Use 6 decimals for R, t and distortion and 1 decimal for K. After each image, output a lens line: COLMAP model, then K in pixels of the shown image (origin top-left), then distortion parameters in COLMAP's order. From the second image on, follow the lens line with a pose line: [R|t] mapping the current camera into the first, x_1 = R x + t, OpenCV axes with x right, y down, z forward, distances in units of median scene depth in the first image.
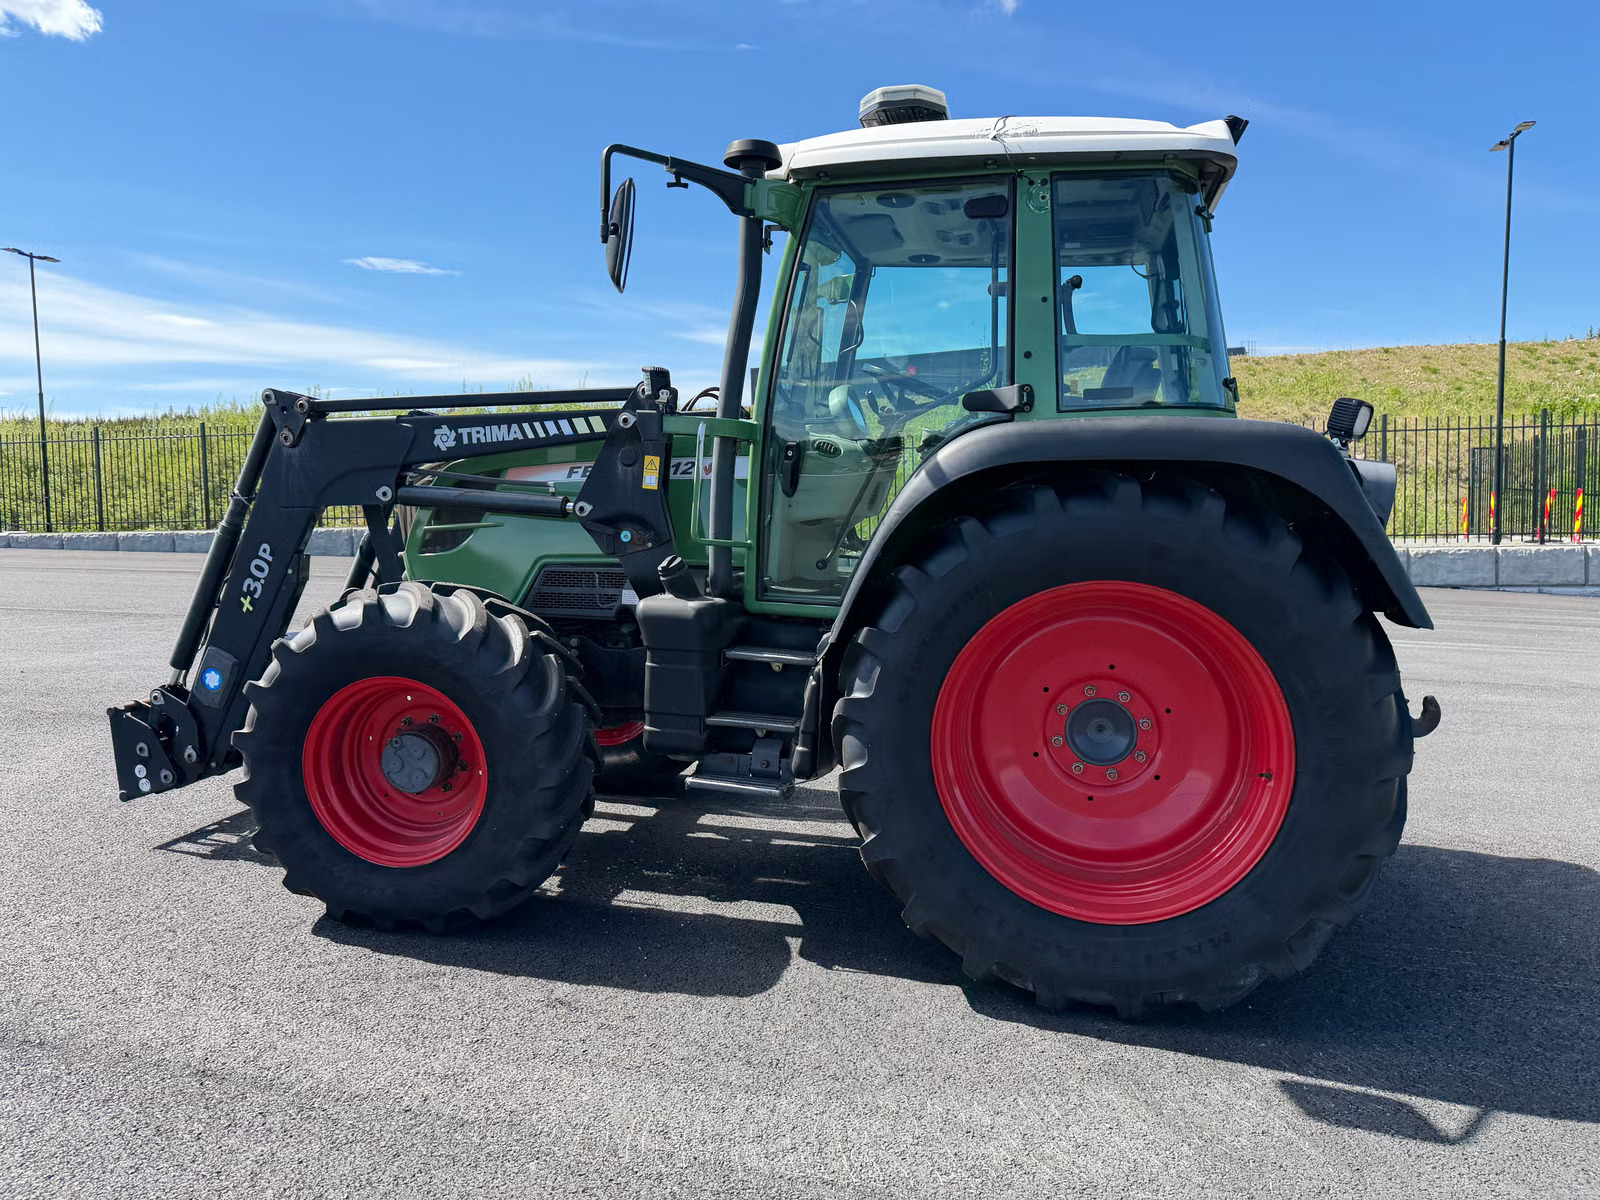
lens RADIAL K [[1132.0, 0, 789.5], [0, 1132.0, 592.2], [0, 0, 1]] dist [0.041743, -0.052645]
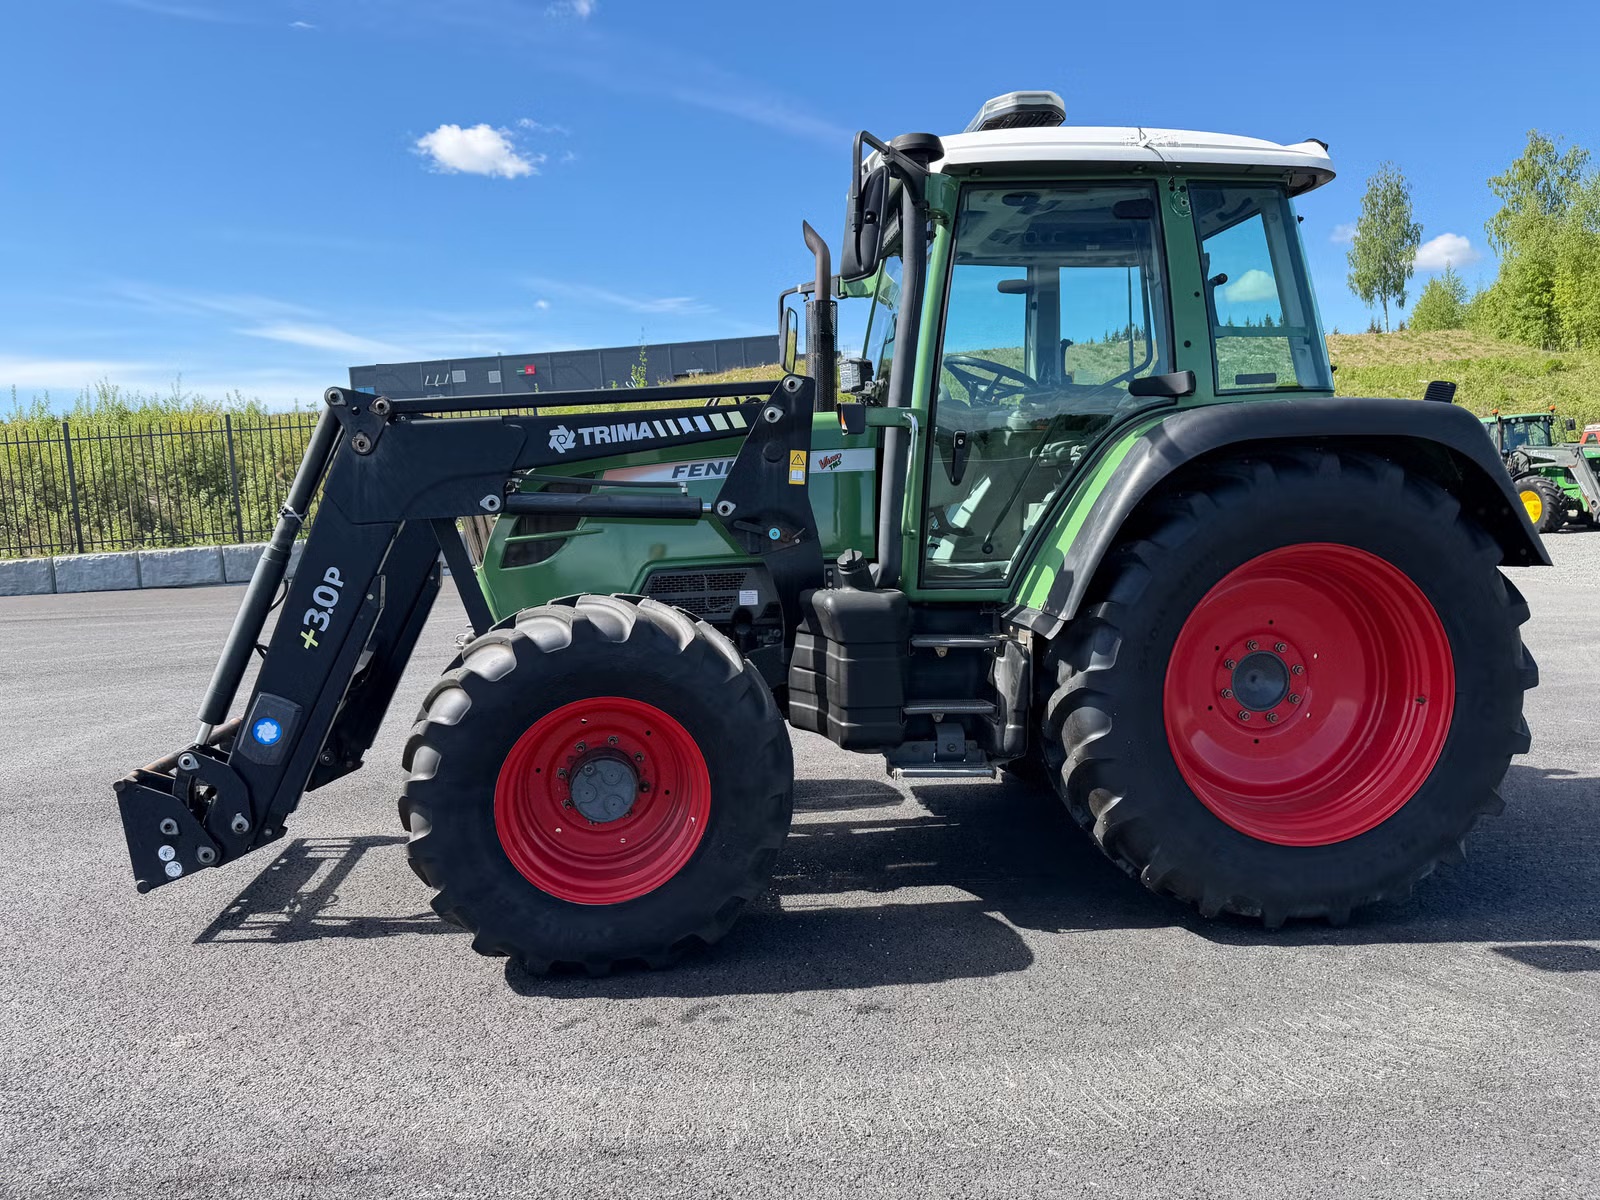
lens RADIAL K [[1132.0, 0, 786.6], [0, 1132.0, 590.4], [0, 0, 1]] dist [0.041743, -0.052645]
pose [[0.940909, -0.071878, 0.330944, -0.500599], [0.072786, 0.997301, 0.009665, -0.010188], [-0.330745, 0.014994, 0.943601, 0.085231]]
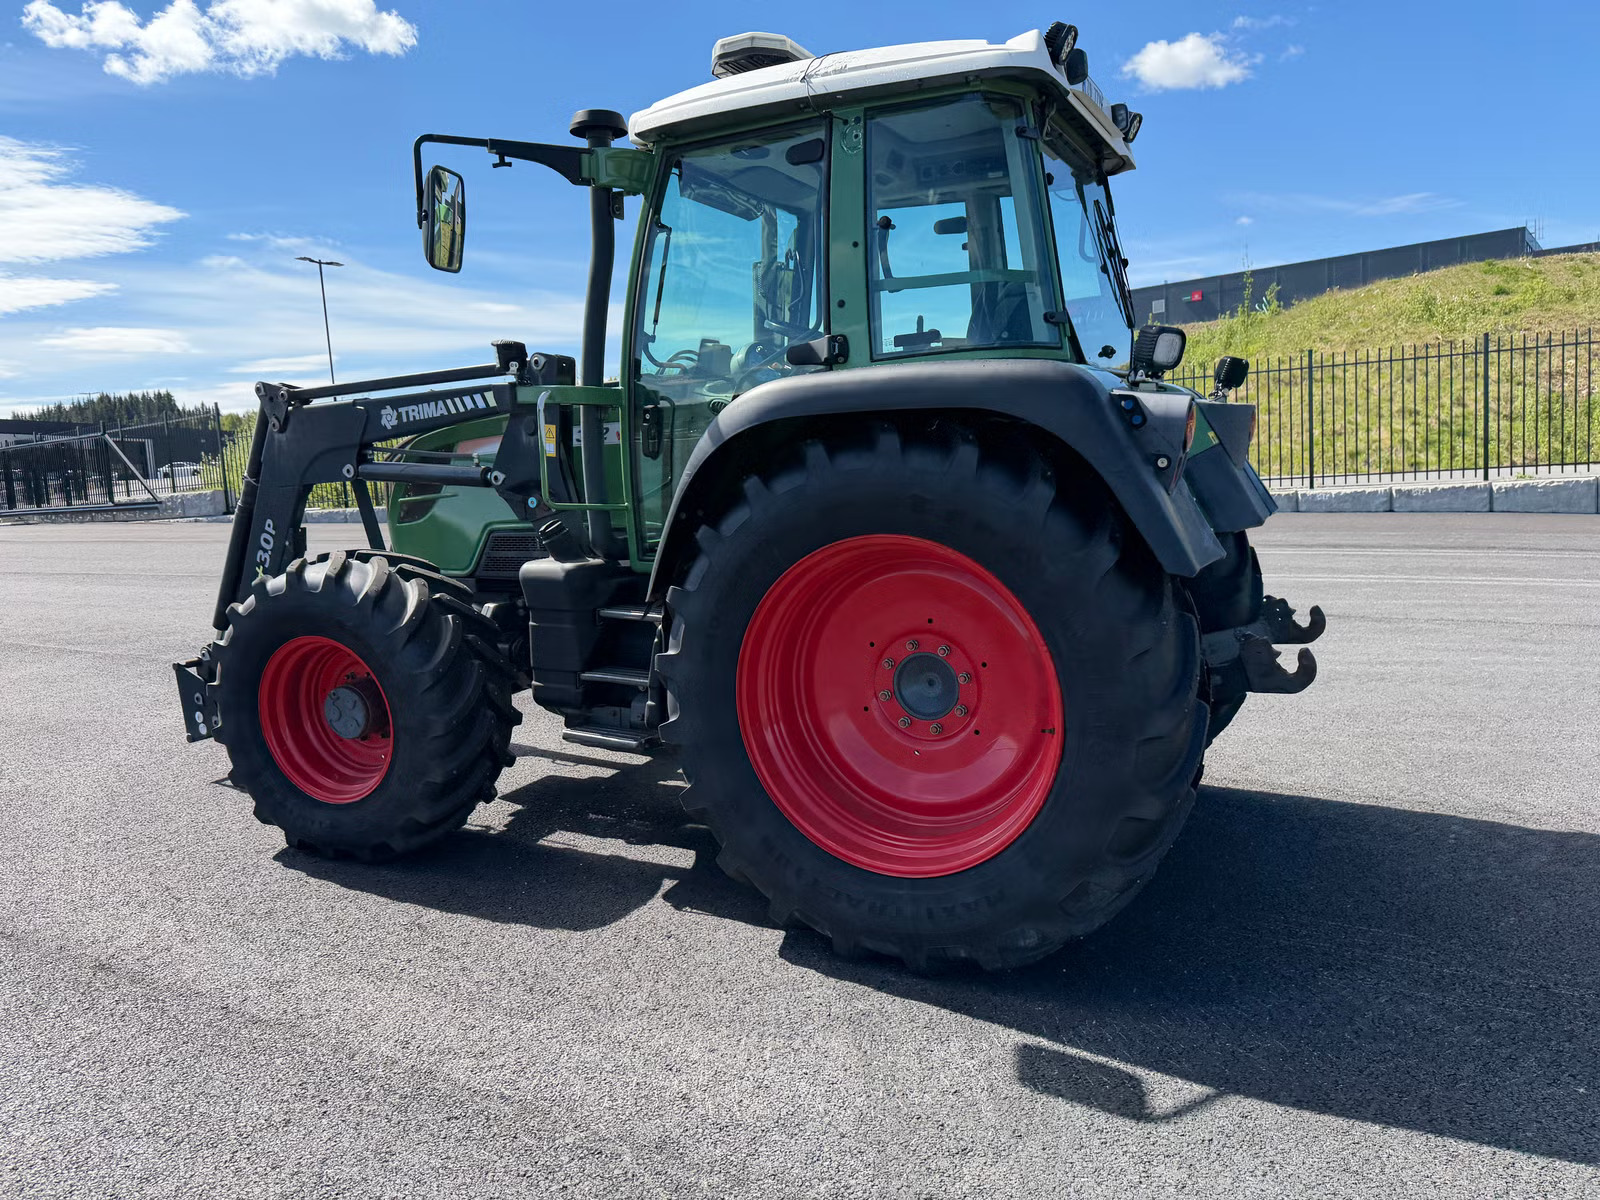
lens RADIAL K [[1132.0, 0, 785.9], [0, 1132.0, 608.1], [0, 0, 1]] dist [0.041743, -0.052645]
pose [[0.969187, -0.013788, -0.245941, 0.375793], [0.027280, 0.998299, 0.051534, 0.001551], [0.244812, -0.056655, 0.967914, 0.025267]]
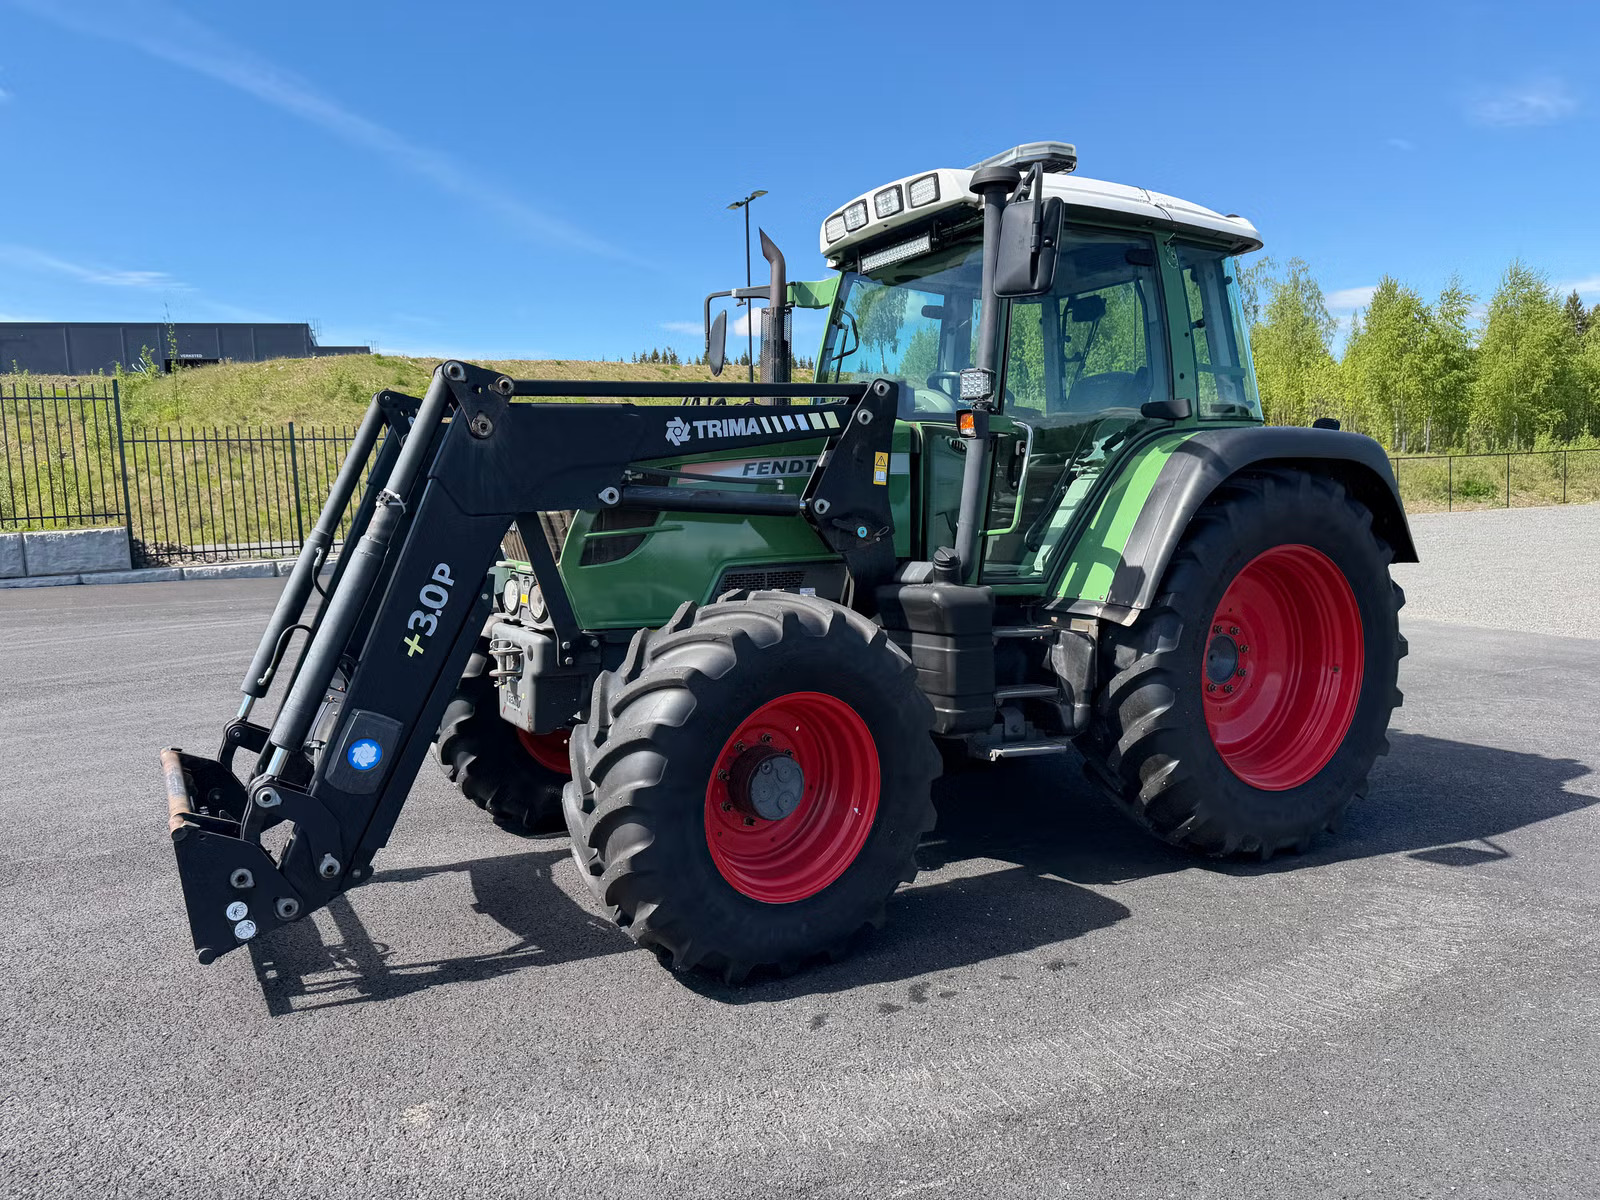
lens RADIAL K [[1132.0, 0, 785.9], [0, 1132.0, 590.6], [0, 0, 1]] dist [0.041743, -0.052645]
pose [[0.725684, -0.076086, 0.683808, -0.963699], [0.076089, 0.996645, 0.030146, -0.035749], [-0.683808, 0.030154, 0.729039, 0.340439]]
